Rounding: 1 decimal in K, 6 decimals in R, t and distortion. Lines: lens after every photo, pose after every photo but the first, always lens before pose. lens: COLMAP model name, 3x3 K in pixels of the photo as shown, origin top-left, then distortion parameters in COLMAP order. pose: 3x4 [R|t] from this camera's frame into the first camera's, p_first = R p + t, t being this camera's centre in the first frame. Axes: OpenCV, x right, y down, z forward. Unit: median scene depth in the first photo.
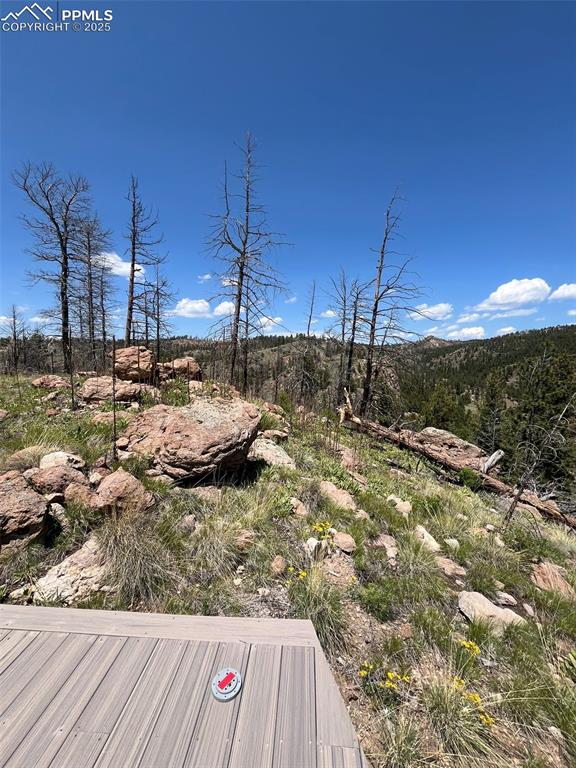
lens RADIAL K [[312.0, 0, 288.0], [0, 312.0, 384.0], [0, 0, 1]] dist [-0.006152, 0.000936]
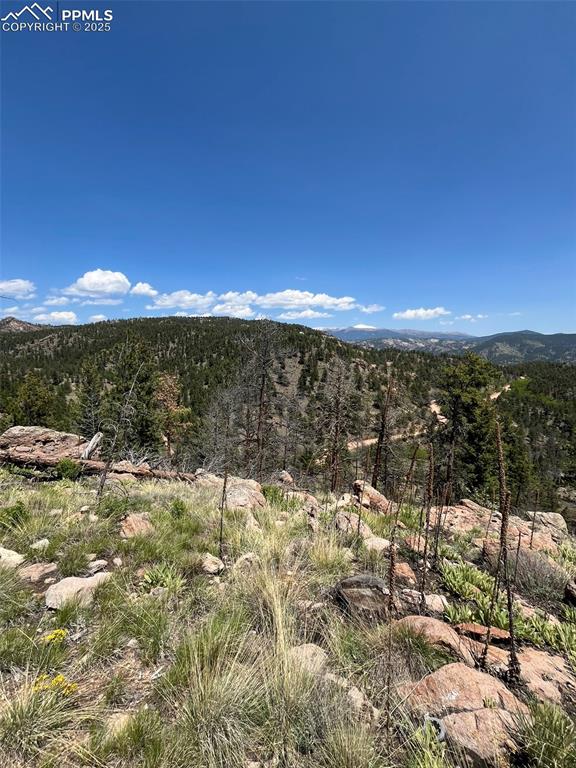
lens RADIAL K [[312.0, 0, 288.7], [0, 312.0, 384.6], [0, 0, 1]] dist [-0.006152, 0.000936]
pose [[0.412180, -0.111919, 0.904202, 0.027118], [0.071791, 0.993330, 0.090226, 0.006486], [-0.908269, 0.027725, 0.417466, -0.029401]]
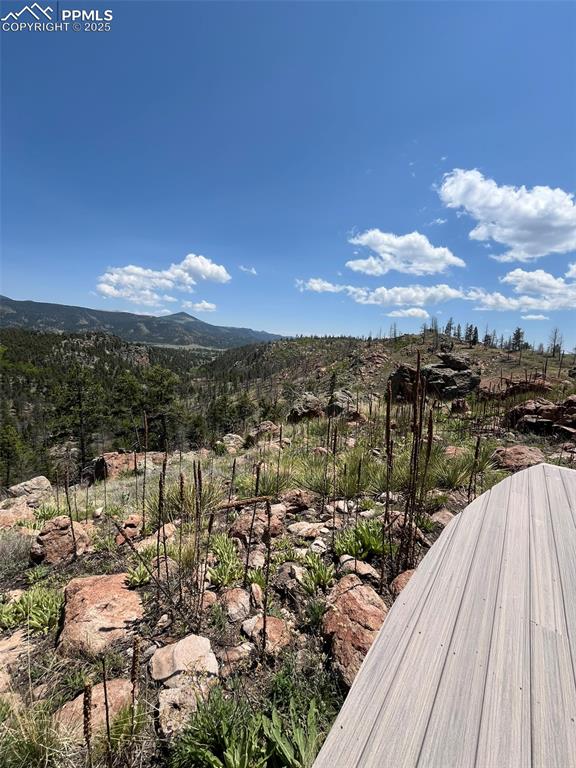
lens RADIAL K [[312.0, 0, 289.7], [0, 312.0, 383.8], [0, 0, 1]] dist [-0.006152, 0.000936]
pose [[-0.823433, -0.152463, 0.546546, 0.045975], [-0.033390, 0.974575, 0.221560, 0.017007], [-0.566430, 0.164190, -0.807588, -0.088707]]
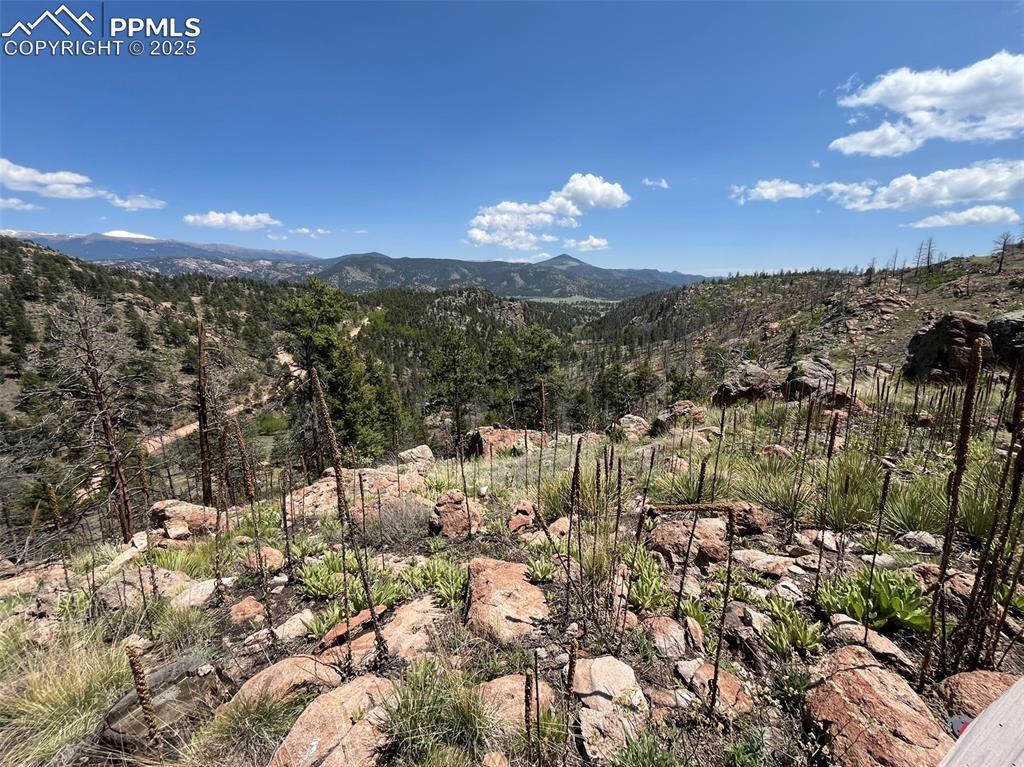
lens RADIAL K [[416.0, 0, 512.8], [0, 416.0, 383.9], [0, 0, 1]] dist [-0.006152, 0.000936]
pose [[-0.504018, -0.227105, 0.833300, 0.064351], [0.063233, 0.952518, 0.297843, 0.018401], [-0.861375, 0.202810, -0.465726, -0.067672]]
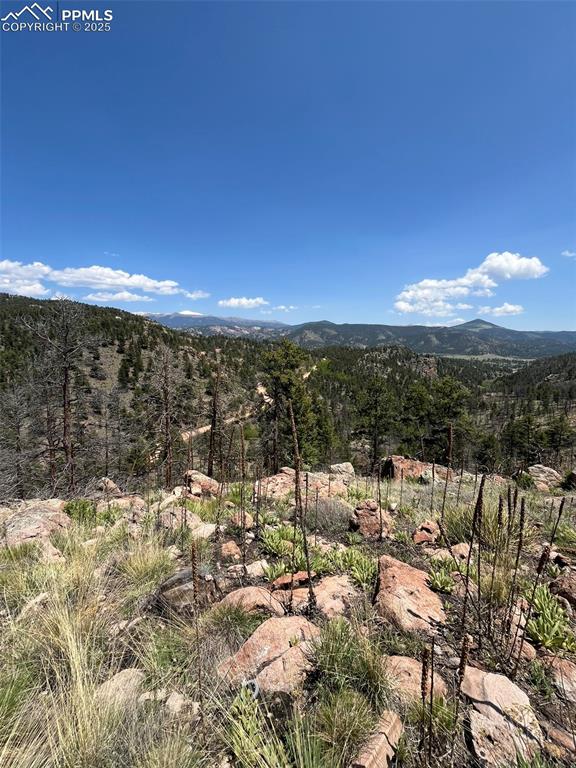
lens RADIAL K [[312.0, 0, 288.8], [0, 312.0, 383.5], [0, 0, 1]] dist [-0.006152, 0.000936]
pose [[-0.107978, -0.158262, 0.981475, 0.044993], [0.075350, 0.983105, 0.166814, 0.011326], [-0.991294, 0.091967, -0.094229, -0.053745]]
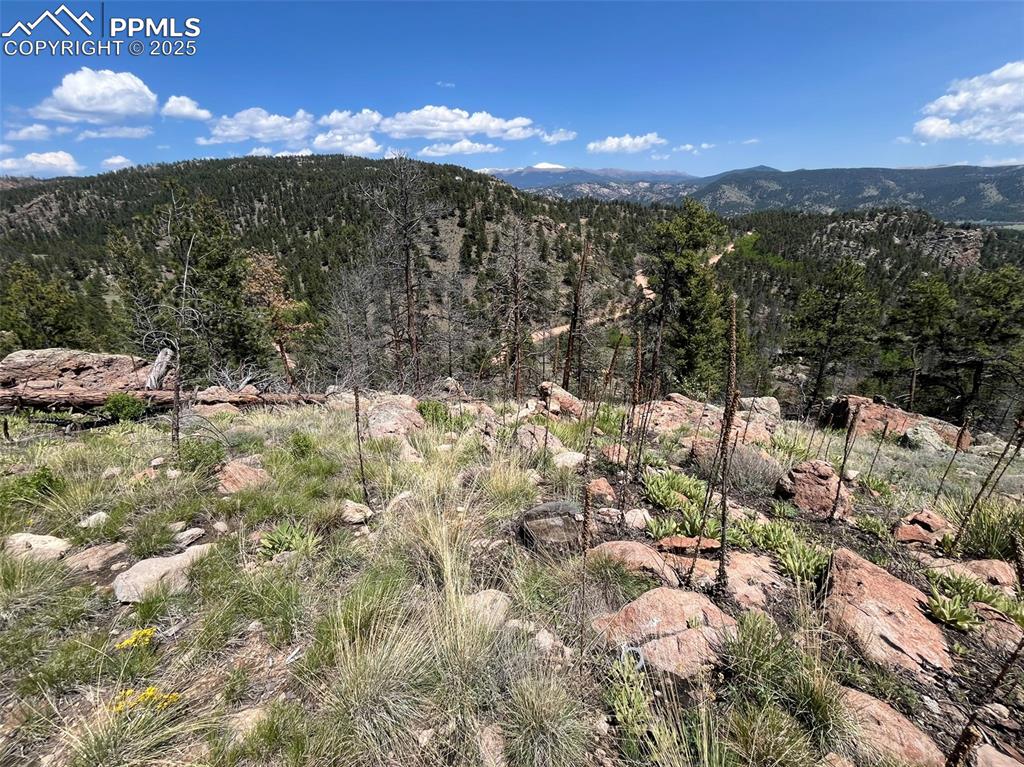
lens RADIAL K [[416.0, 0, 511.9], [0, 416.0, 383.0], [0, 0, 1]] dist [-0.006152, 0.000936]
pose [[0.267311, -0.400850, 0.876279, 0.064989], [0.109248, 0.916114, 0.385746, 0.012240], [-0.957397, -0.007382, 0.288679, -0.025902]]
